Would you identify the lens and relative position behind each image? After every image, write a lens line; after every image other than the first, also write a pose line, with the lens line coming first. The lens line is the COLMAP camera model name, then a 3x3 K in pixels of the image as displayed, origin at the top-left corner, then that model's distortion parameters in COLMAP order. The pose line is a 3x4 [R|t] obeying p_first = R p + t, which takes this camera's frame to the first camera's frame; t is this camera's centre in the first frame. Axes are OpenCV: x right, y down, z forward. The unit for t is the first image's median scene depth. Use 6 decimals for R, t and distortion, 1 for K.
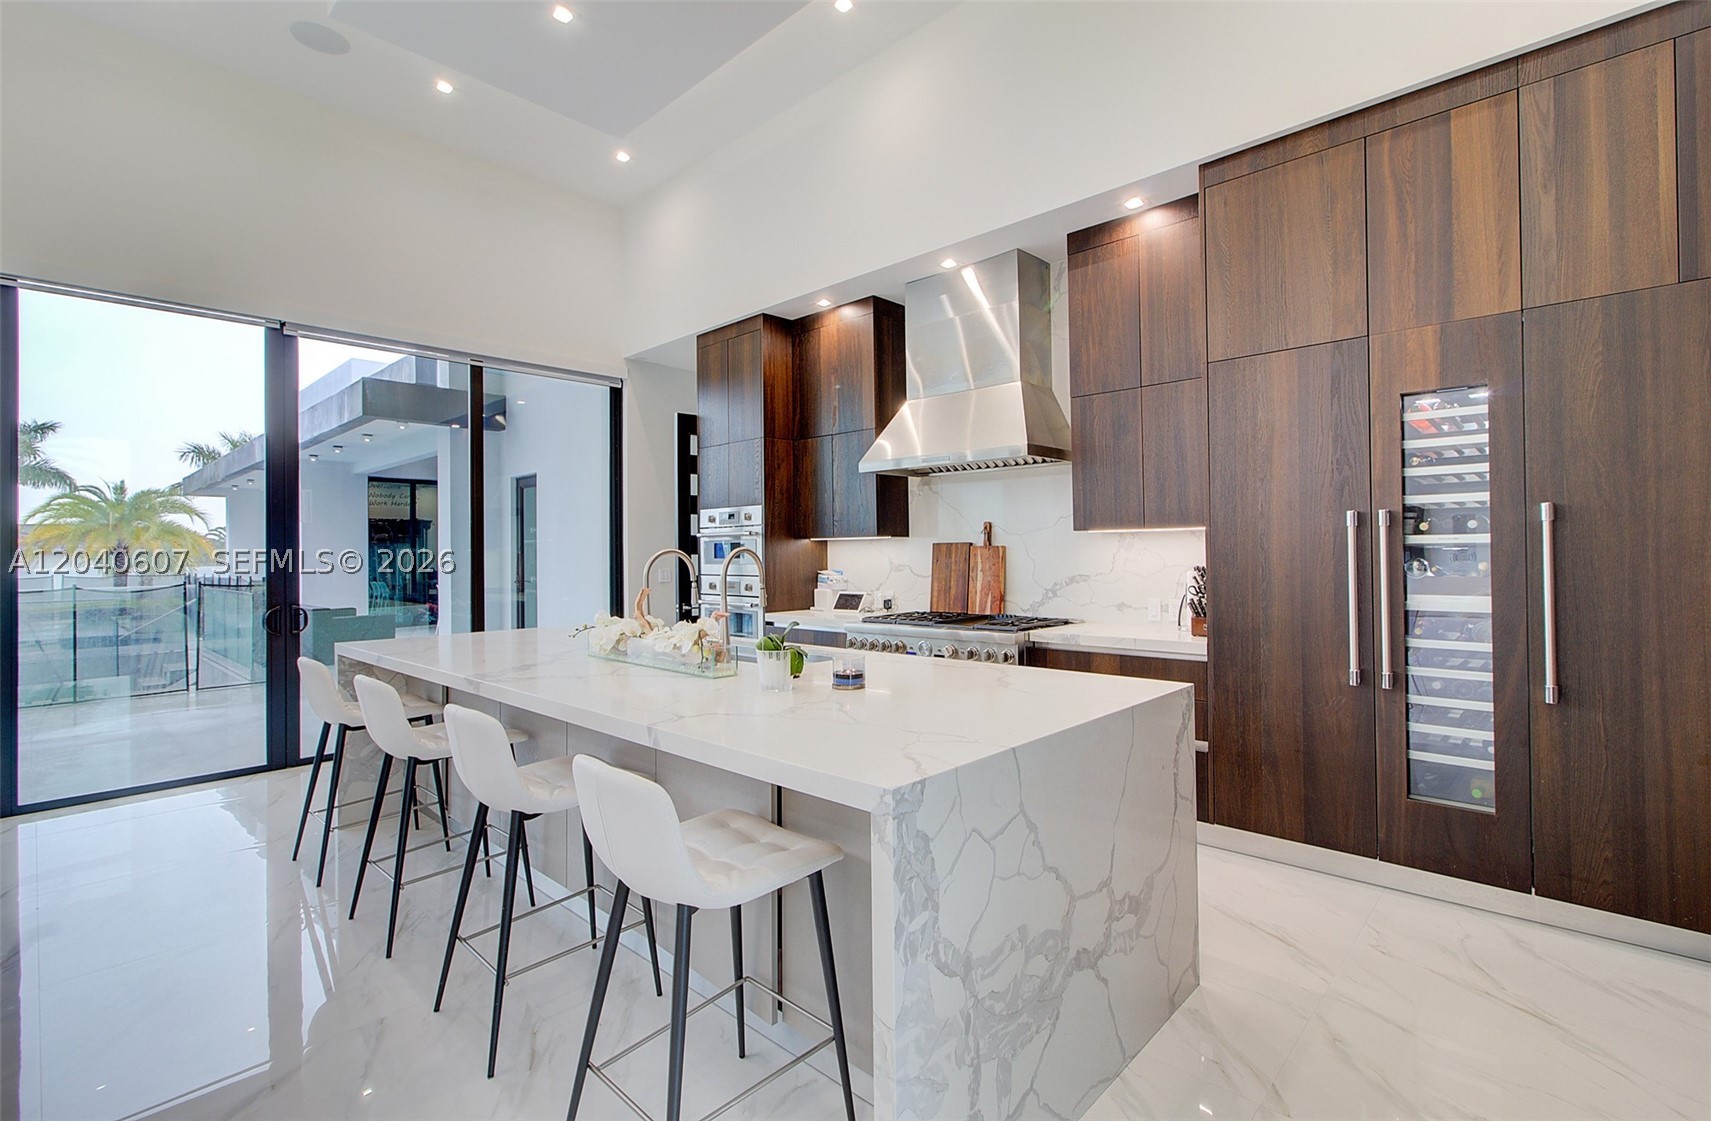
lens RADIAL K [[782.2, 0, 851.0], [0, 782.2, 552.8], [0, 0, 1]] dist [-0.003112, 0.001959]
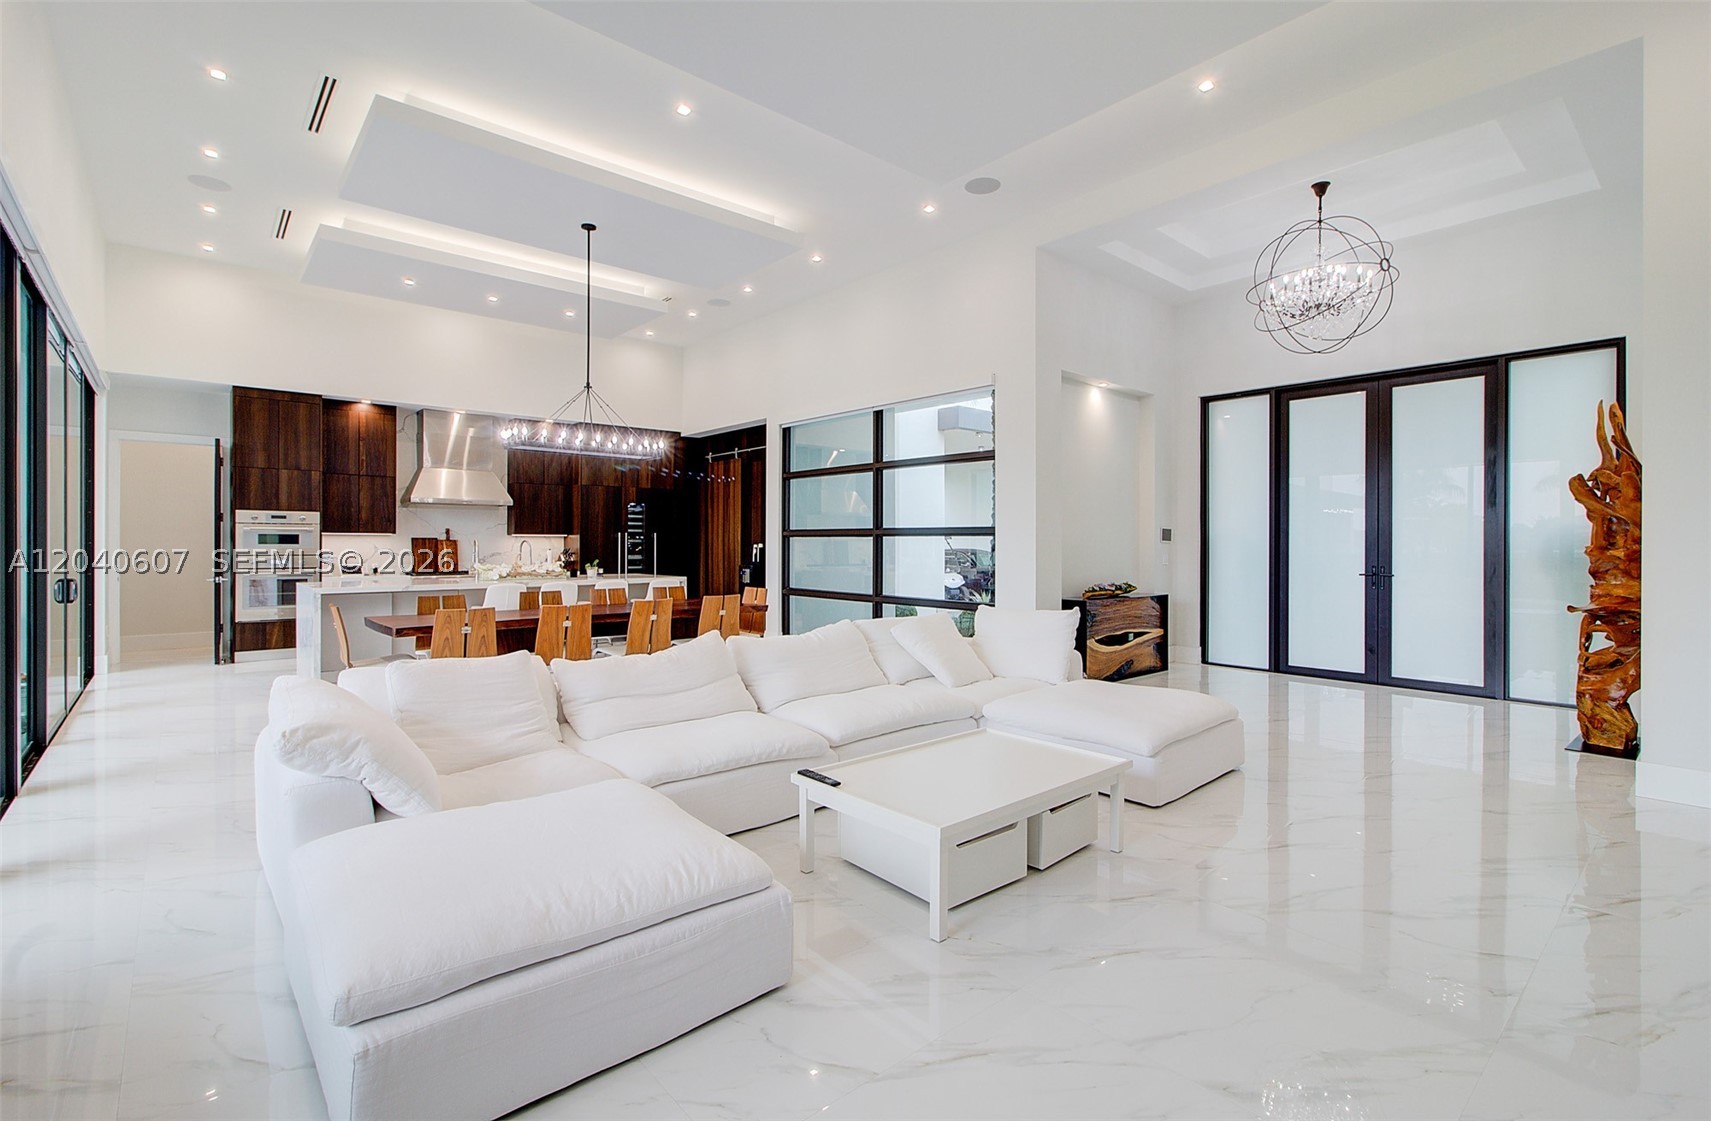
lens RADIAL K [[782.2, 0, 880.9], [0, 782.2, 550.9], [0, 0, 1]] dist [-0.003112, 0.001959]
pose [[0.080185, 0.004427, 0.996770, -1.838206], [-0.002432, 0.999988, -0.004246, 0.027842], [-0.996777, -0.002084, 0.080195, -0.335259]]
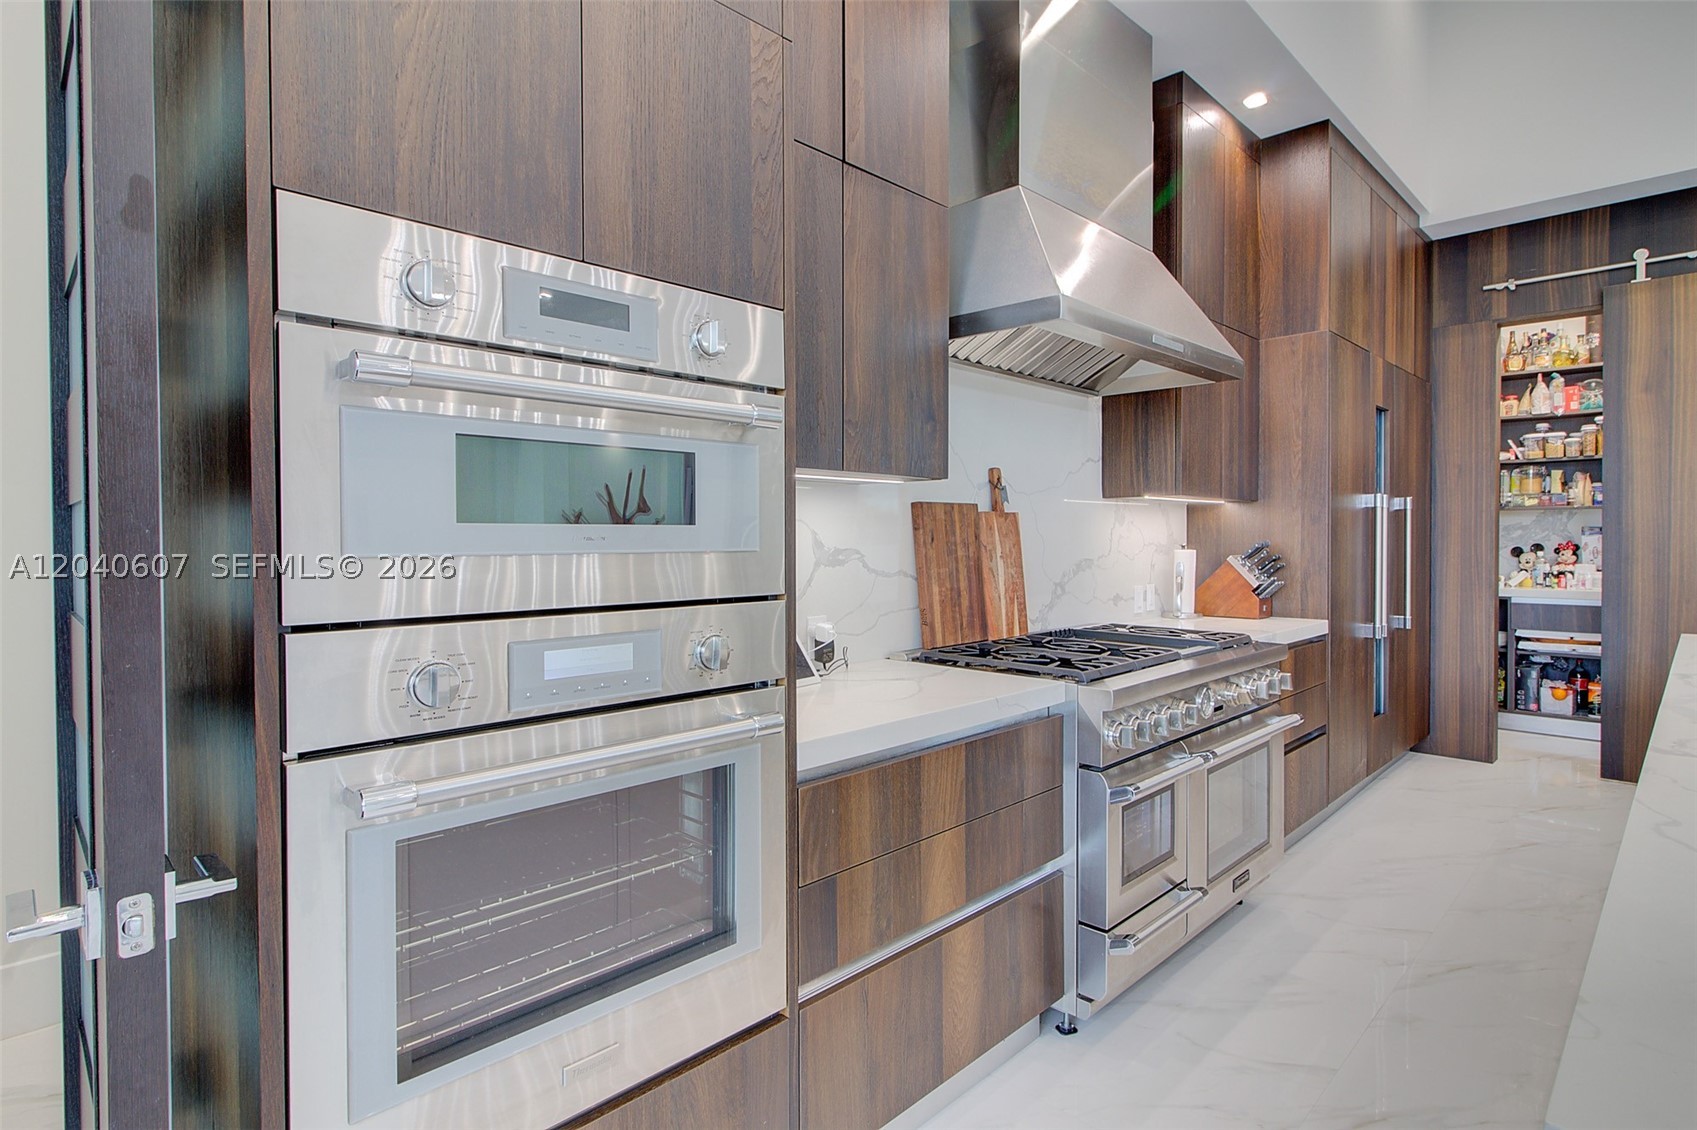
lens RADIAL K [[864.8, 0, 851.6], [0, 864.8, 561.4], [0, 0, 1]] dist [-0.002489, -0.001605]
pose [[0.034968, -0.016994, 0.999244, -0.430076], [0.003507, 0.999851, 0.016882, 0.015173], [-0.999382, 0.002914, 0.035022, 1.082455]]
